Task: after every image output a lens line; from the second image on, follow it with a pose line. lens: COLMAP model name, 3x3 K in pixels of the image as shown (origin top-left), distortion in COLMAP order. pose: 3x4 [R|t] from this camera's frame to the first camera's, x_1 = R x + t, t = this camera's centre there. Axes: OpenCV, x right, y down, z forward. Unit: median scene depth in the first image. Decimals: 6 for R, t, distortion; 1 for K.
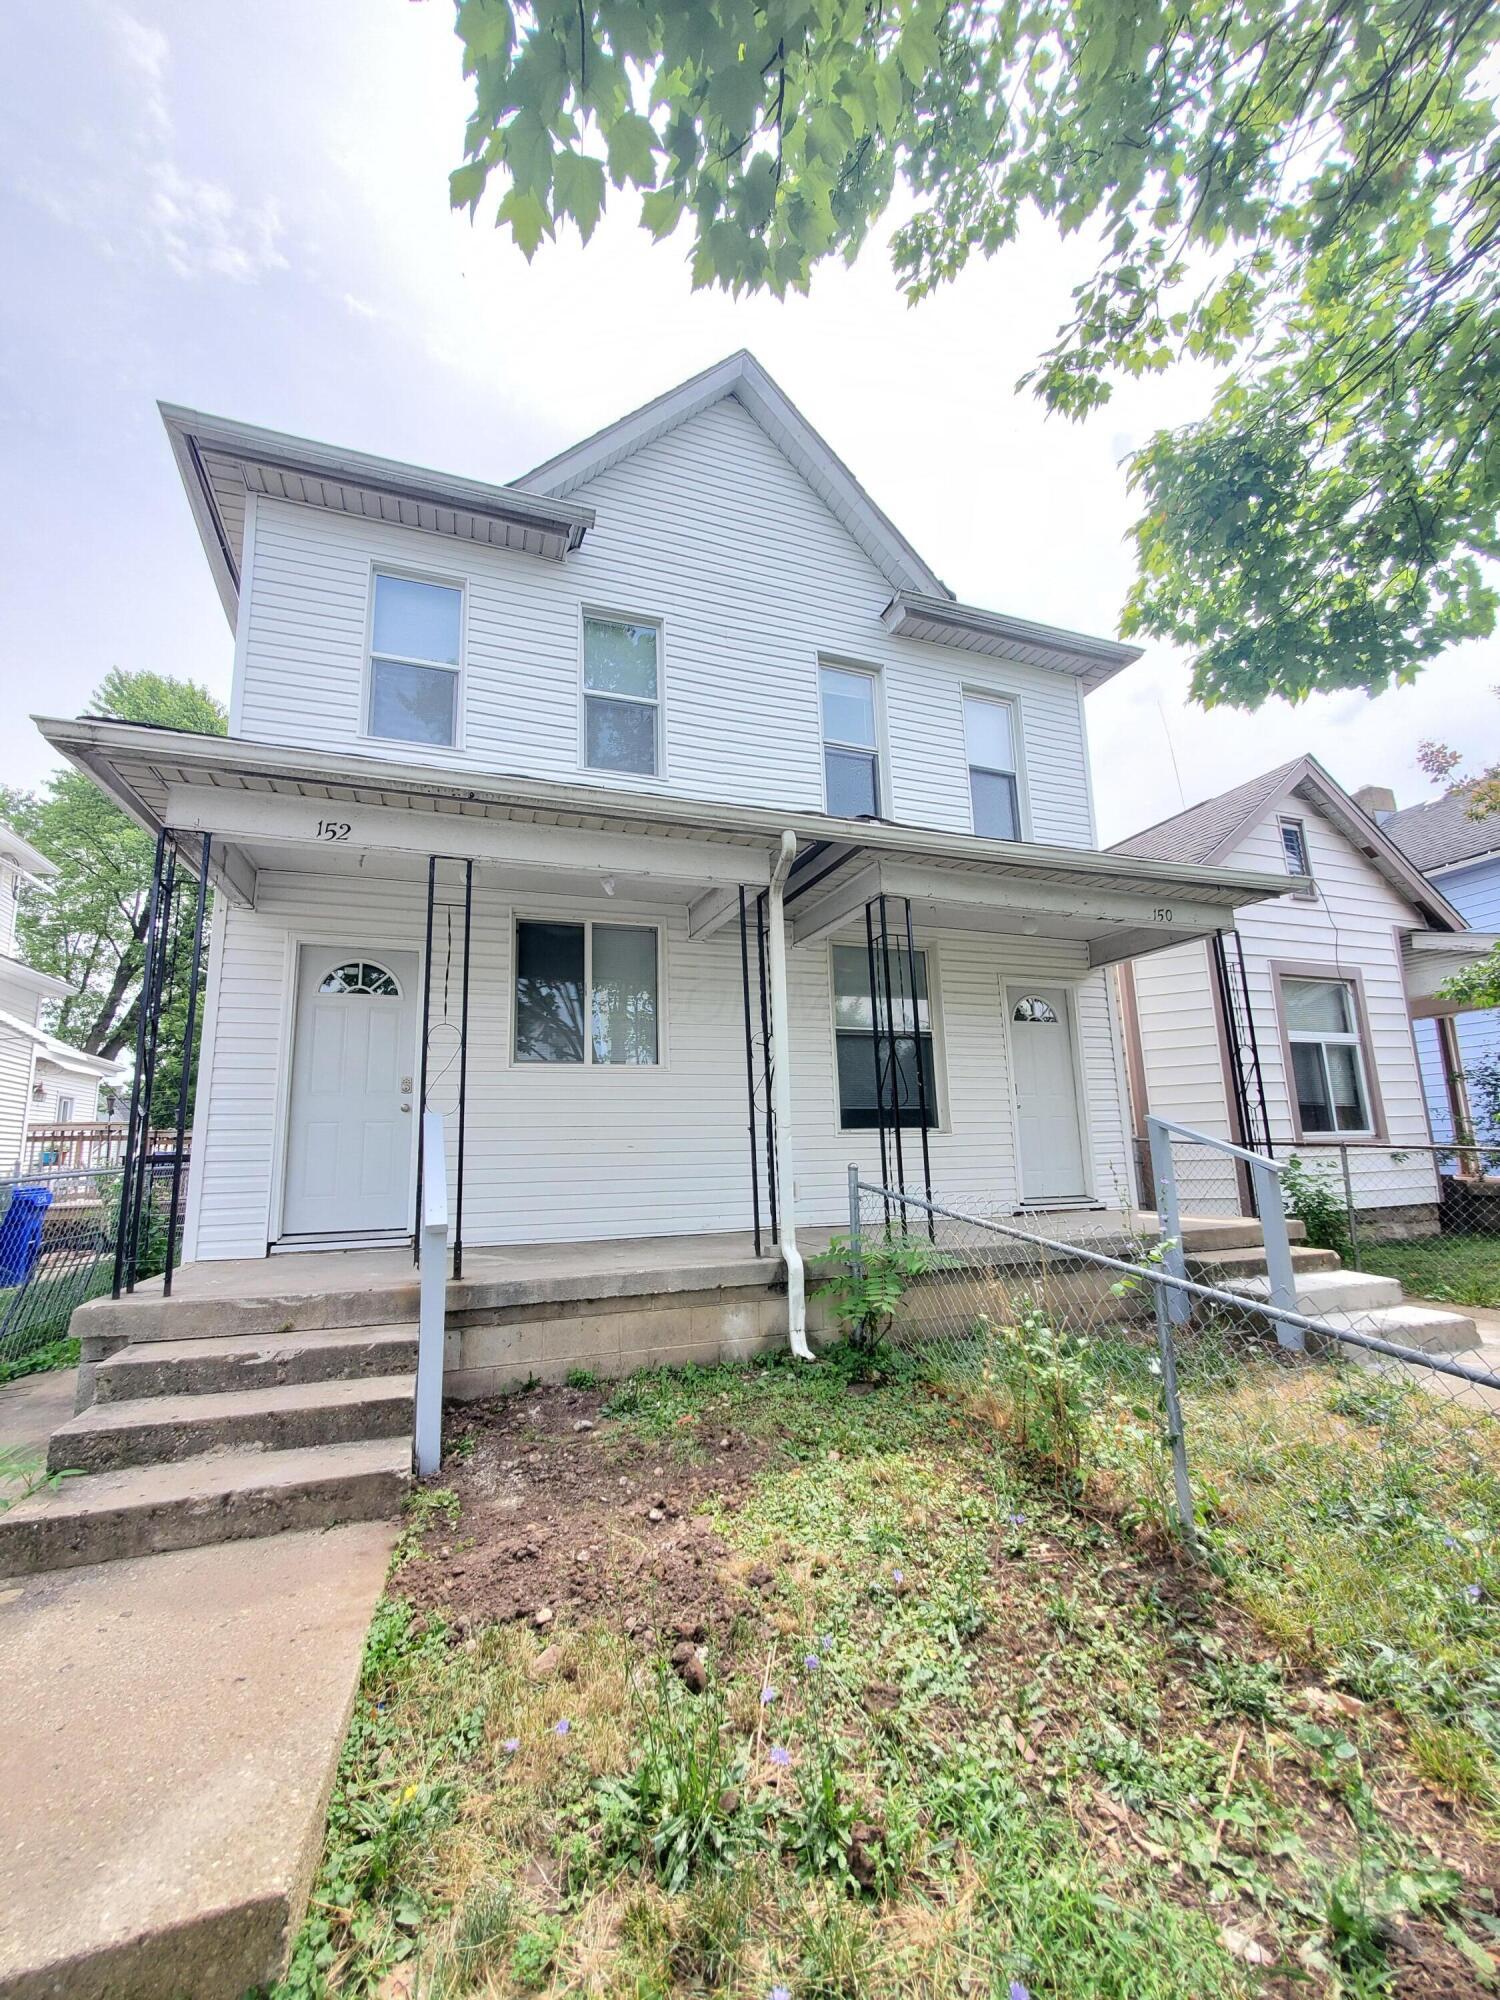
lens RADIAL K [[789.0, 0, 716.7], [0, 789.0, 1025.0], [0, 0, 1]] dist [-0.003707, -0.000100]
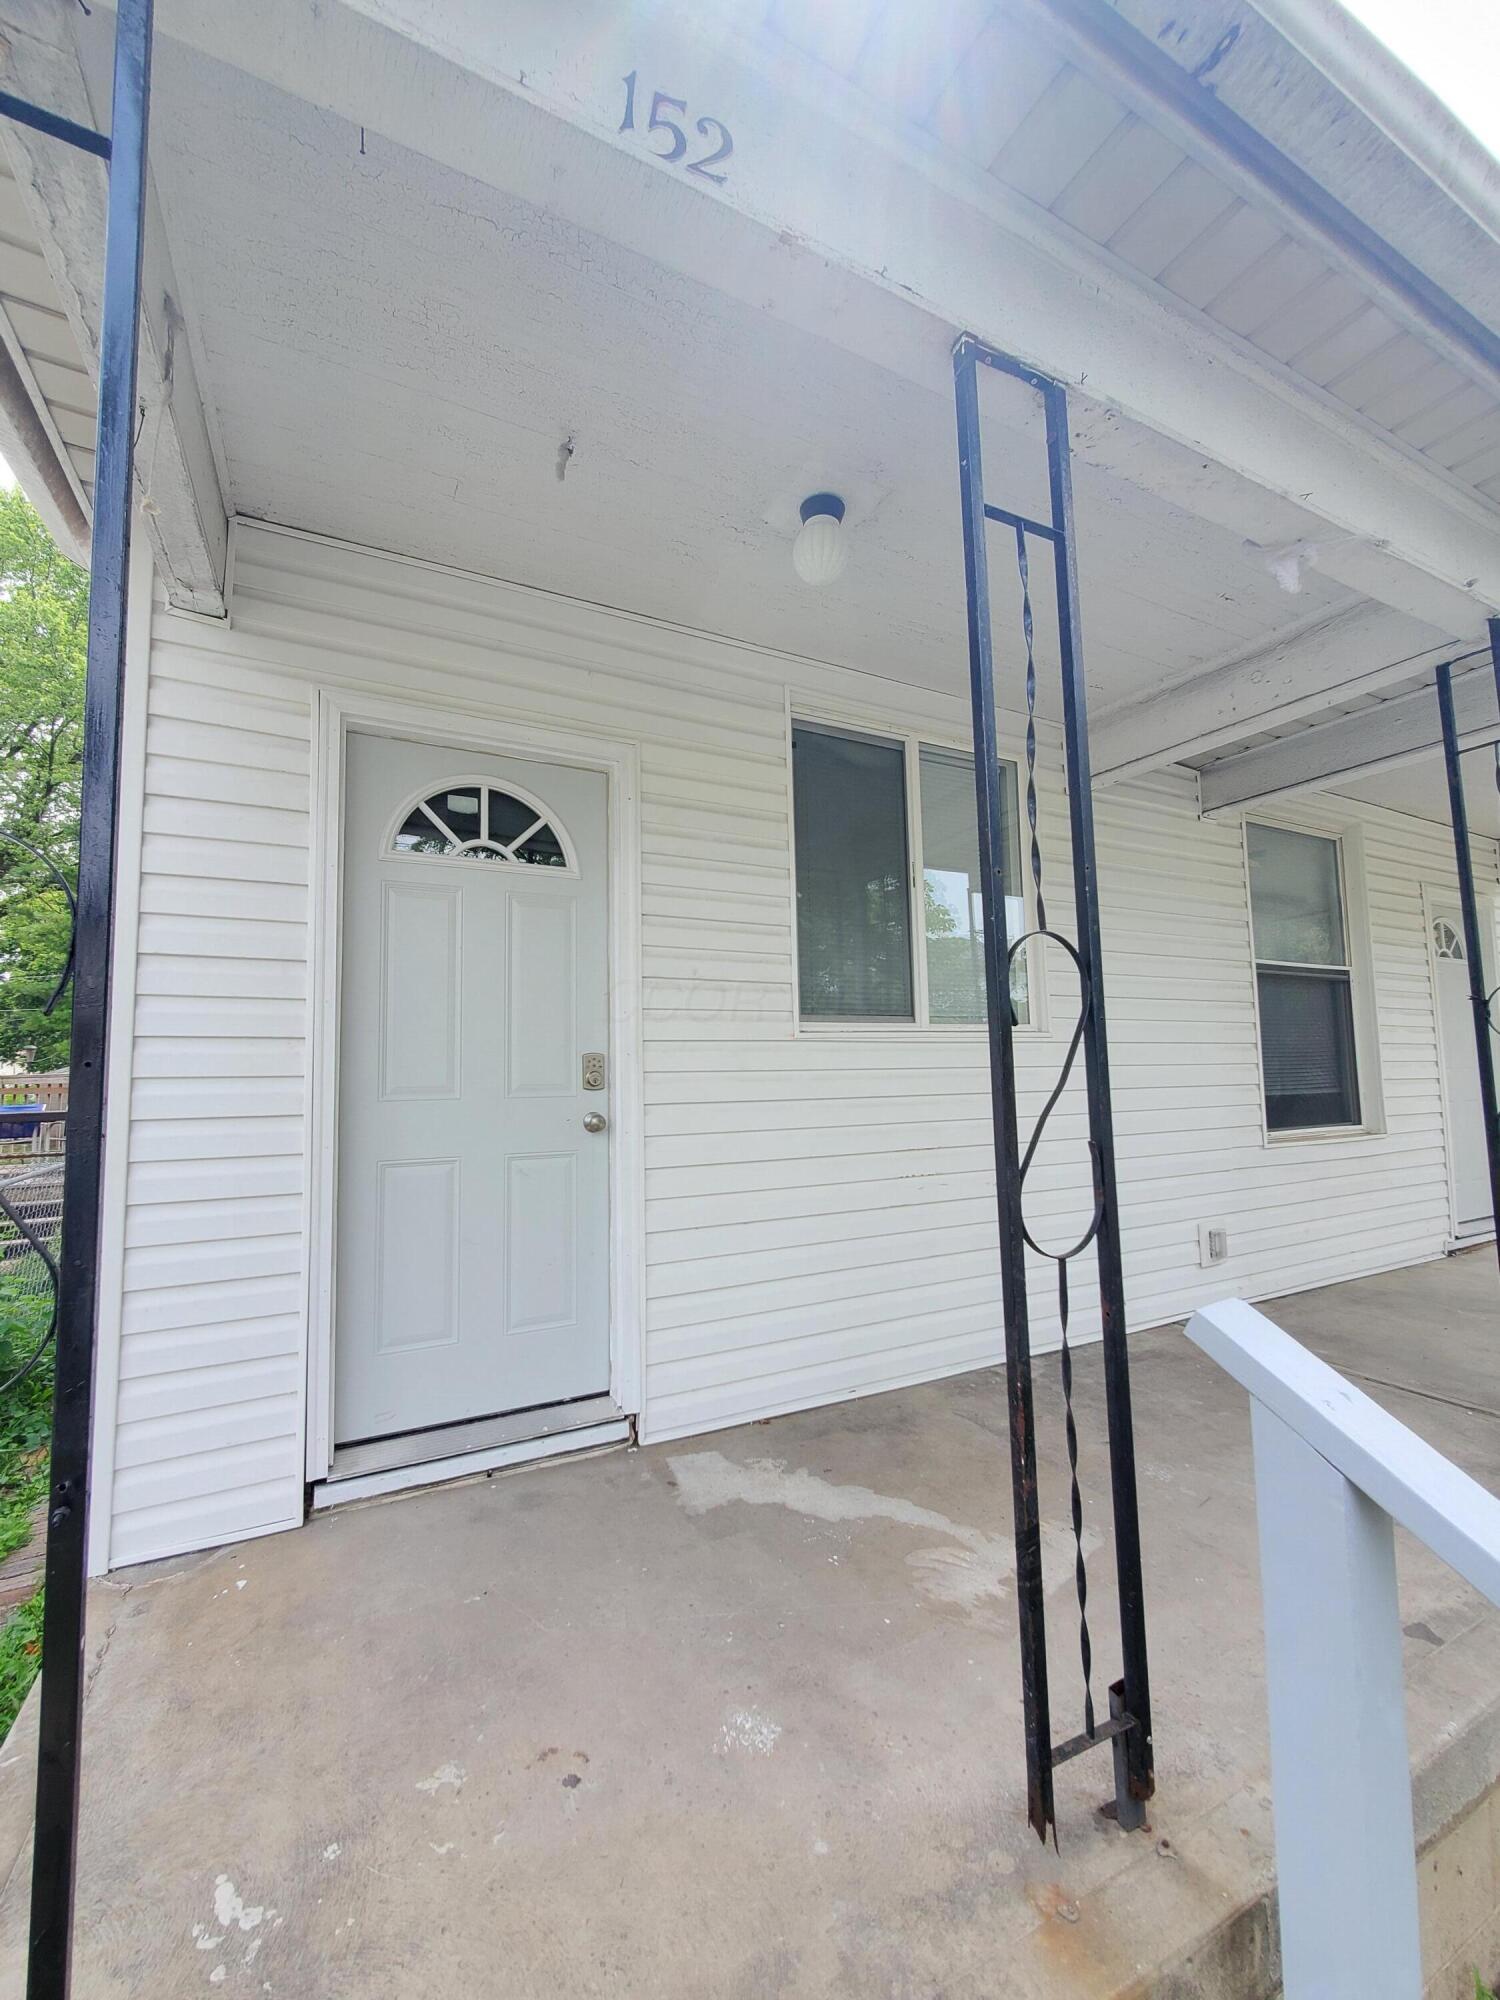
lens RADIAL K [[792.8, 0, 726.6], [0, 792.8, 1019.6], [0, 0, 1]] dist [-0.001924, -0.000974]
pose [[0.992029, 0.013692, 0.125262, -0.370653], [-0.024668, 0.995947, 0.086494, 0.006360], [-0.123570, -0.088894, 0.988346, 0.541984]]
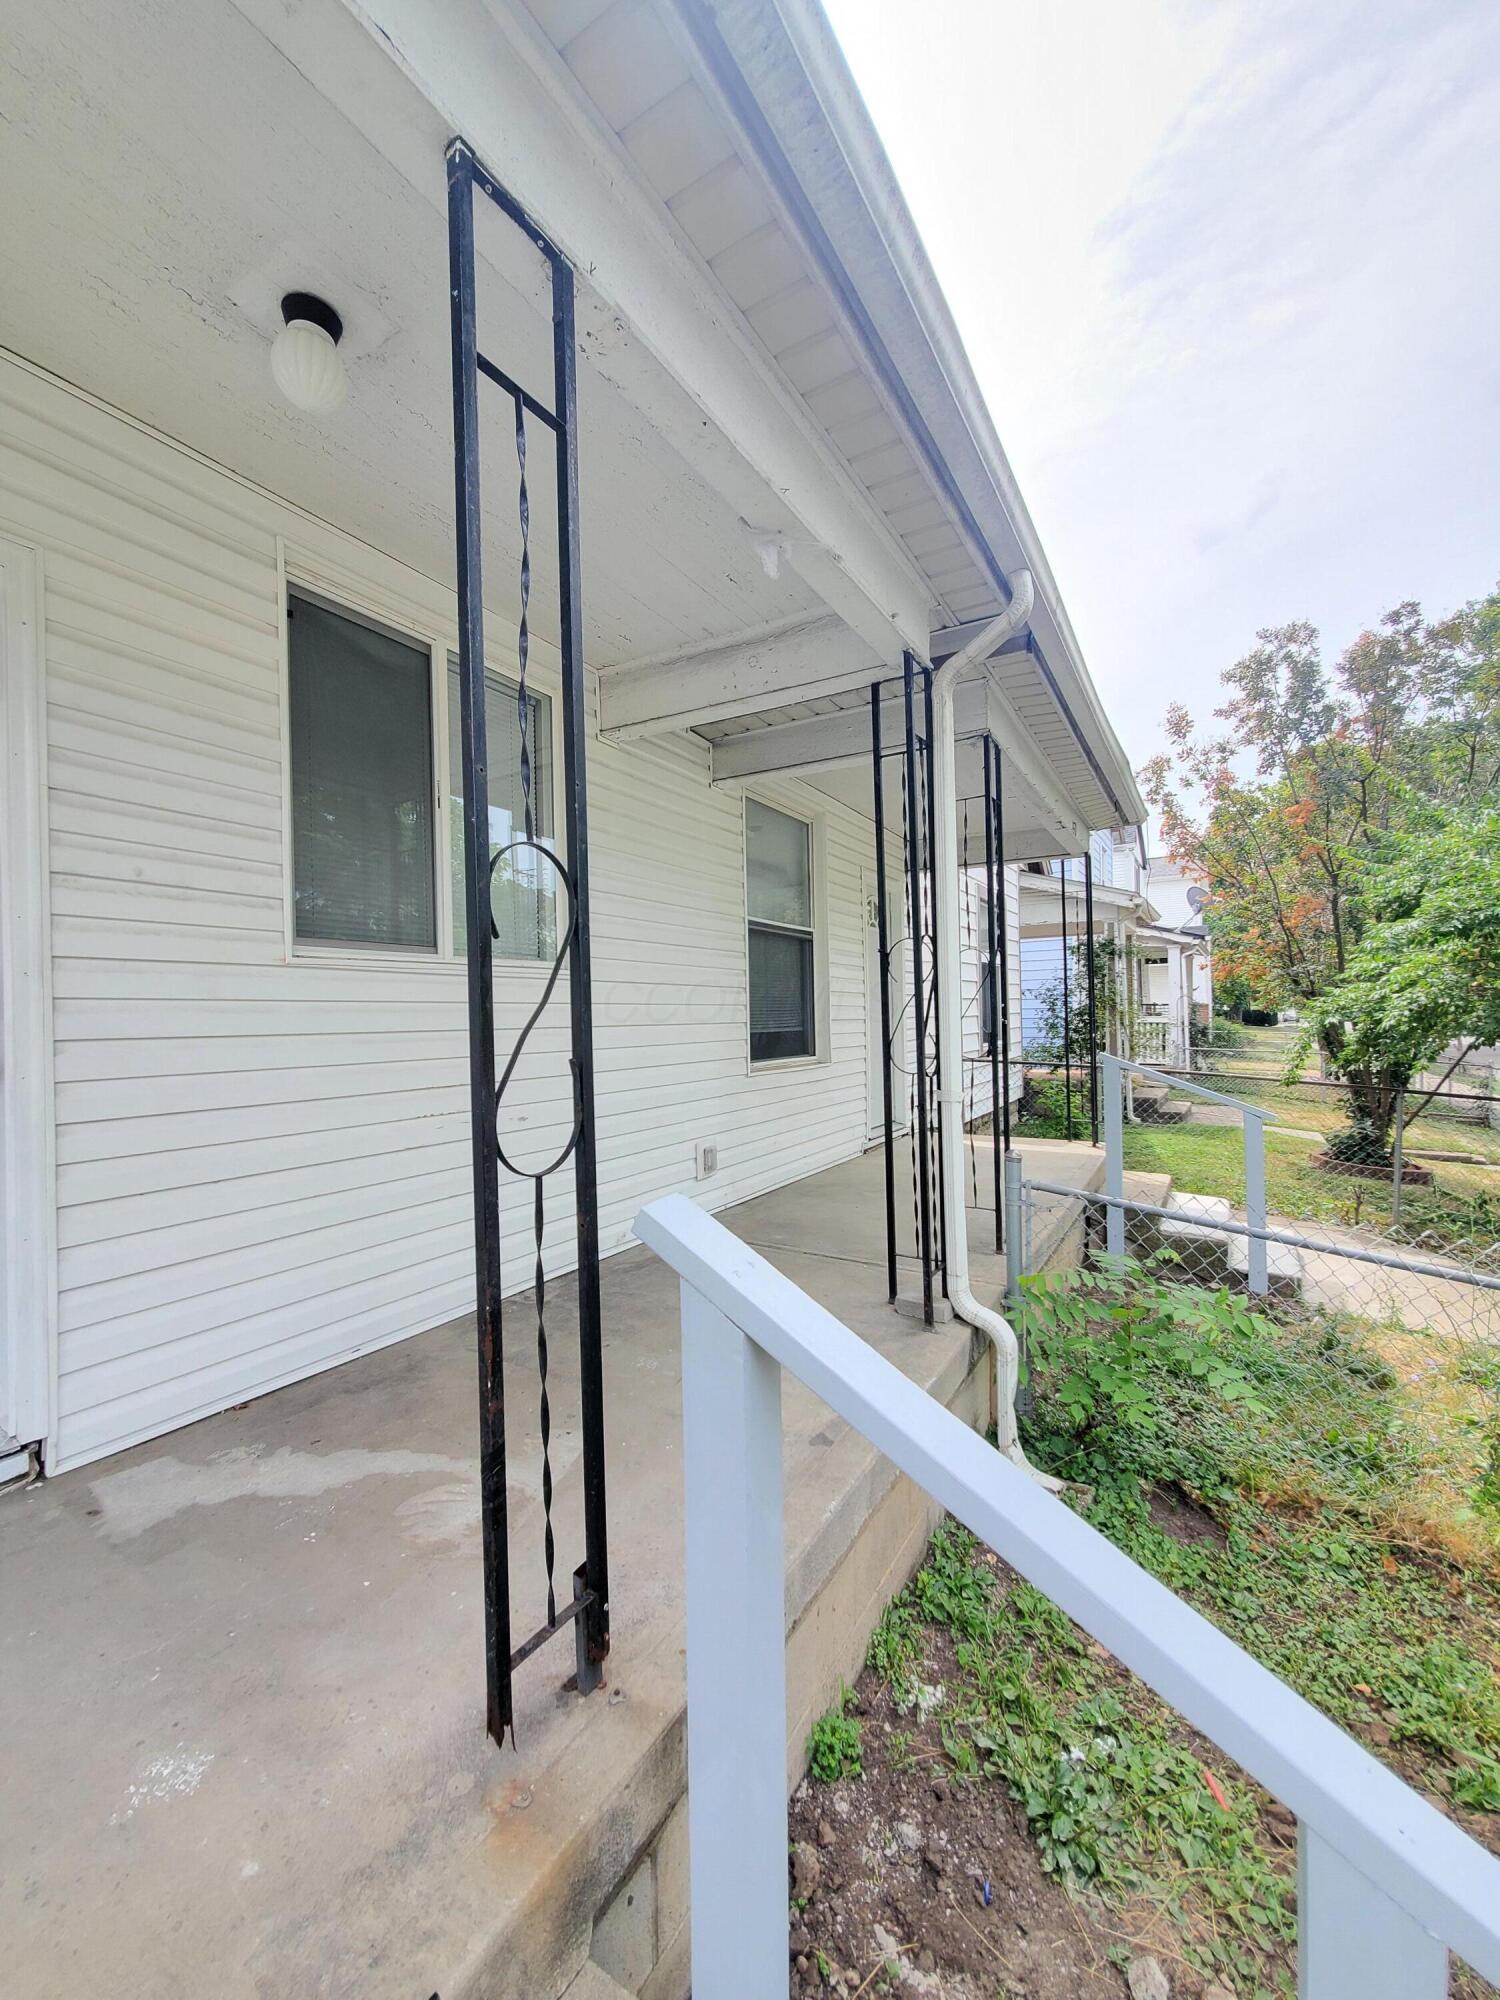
lens RADIAL K [[790.3, 0, 726.7], [0, 790.3, 1018.8], [0, 0, 1]] dist [0.000466, -0.000299]
pose [[0.779212, 0.009019, 0.626696, -0.348523], [-0.104712, 0.987716, 0.115981, 0.014583], [-0.617952, -0.155996, 0.770585, 0.547745]]
